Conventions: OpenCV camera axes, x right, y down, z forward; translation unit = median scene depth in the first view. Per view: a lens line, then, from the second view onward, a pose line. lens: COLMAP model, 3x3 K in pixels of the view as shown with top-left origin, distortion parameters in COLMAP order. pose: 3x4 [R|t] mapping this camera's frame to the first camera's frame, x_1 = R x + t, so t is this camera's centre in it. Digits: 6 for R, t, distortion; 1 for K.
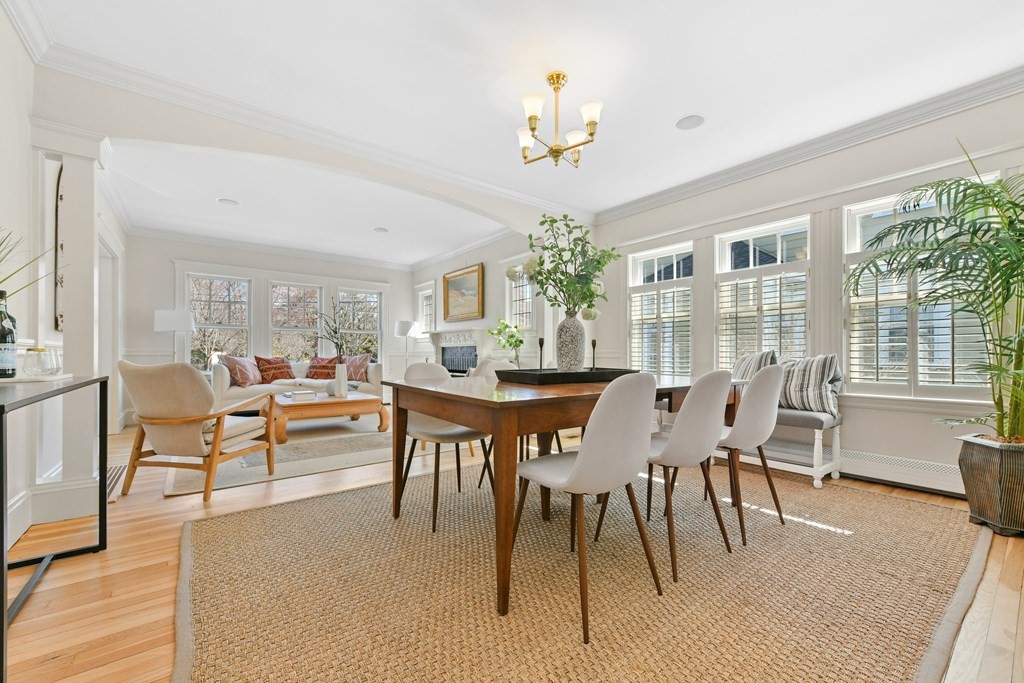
lens RADIAL K [[411.8, 0, 517.7], [0, 411.8, 351.1], [0, 0, 1]] dist [0.004477, 0.000692]
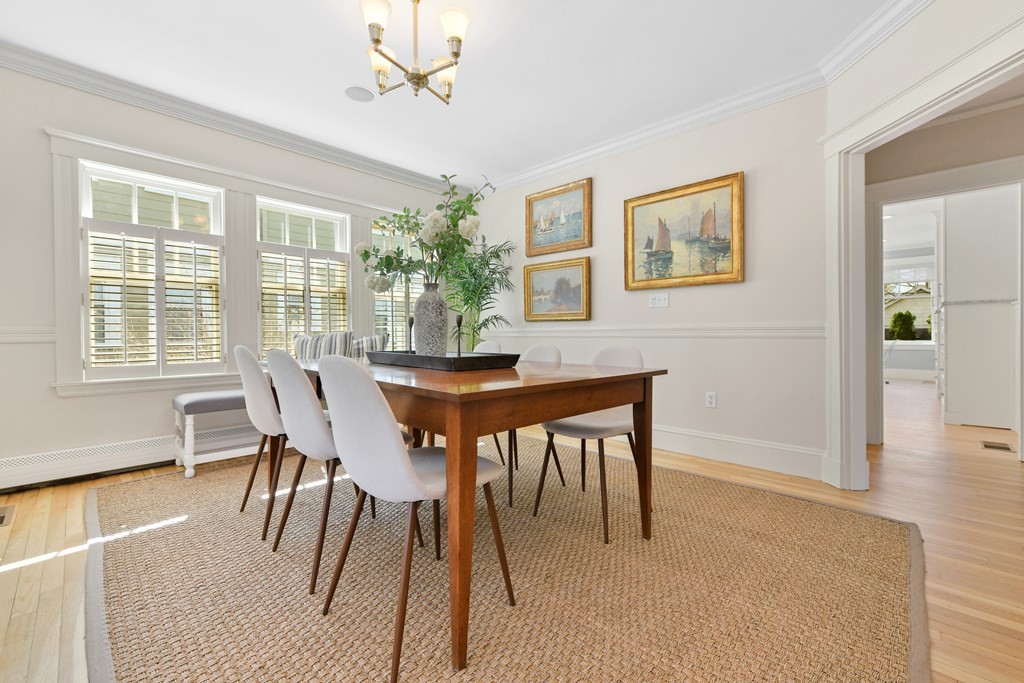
lens RADIAL K [[429.1, 0, 513.7], [0, 429.1, 337.4], [0, 0, 1]] dist [-0.003719, -0.000044]
pose [[-0.140501, -0.009832, 0.990032, -0.293647], [-0.003520, 0.999949, 0.009431, 0.002251], [-0.990074, -0.002160, -0.140528, 0.367449]]
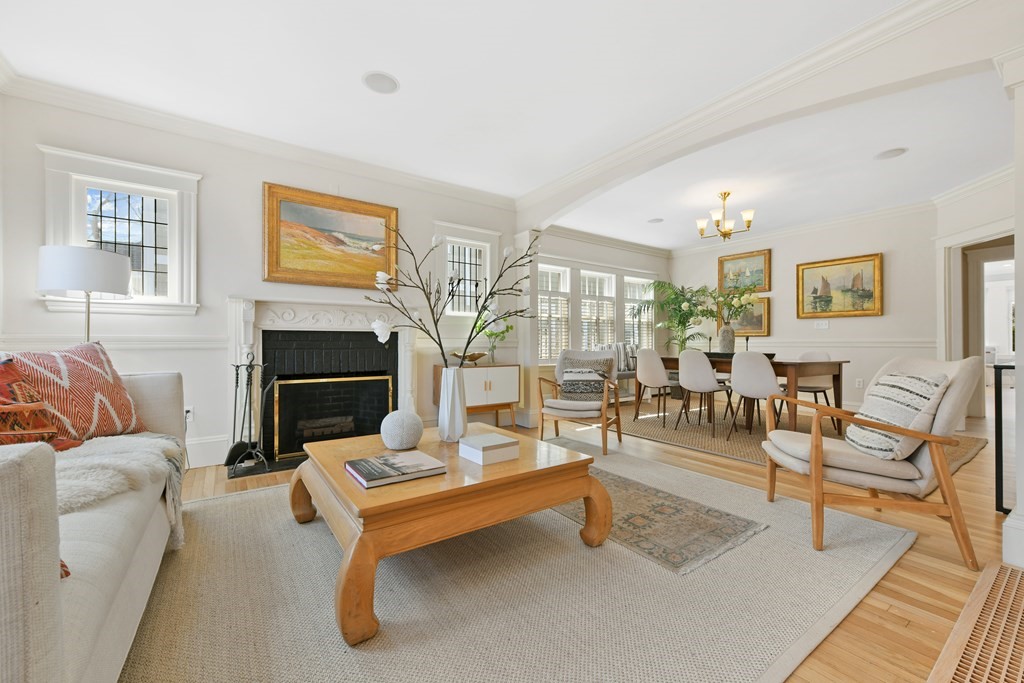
lens RADIAL K [[411.8, 0, 518.0], [0, 411.8, 342.3], [0, 0, 1]] dist [0.004477, 0.000692]
pose [[0.048923, 0.001313, 0.998802, -0.705516], [-0.008026, 0.999967, -0.000922, 0.002888], [-0.998770, -0.007971, 0.048932, 0.724414]]
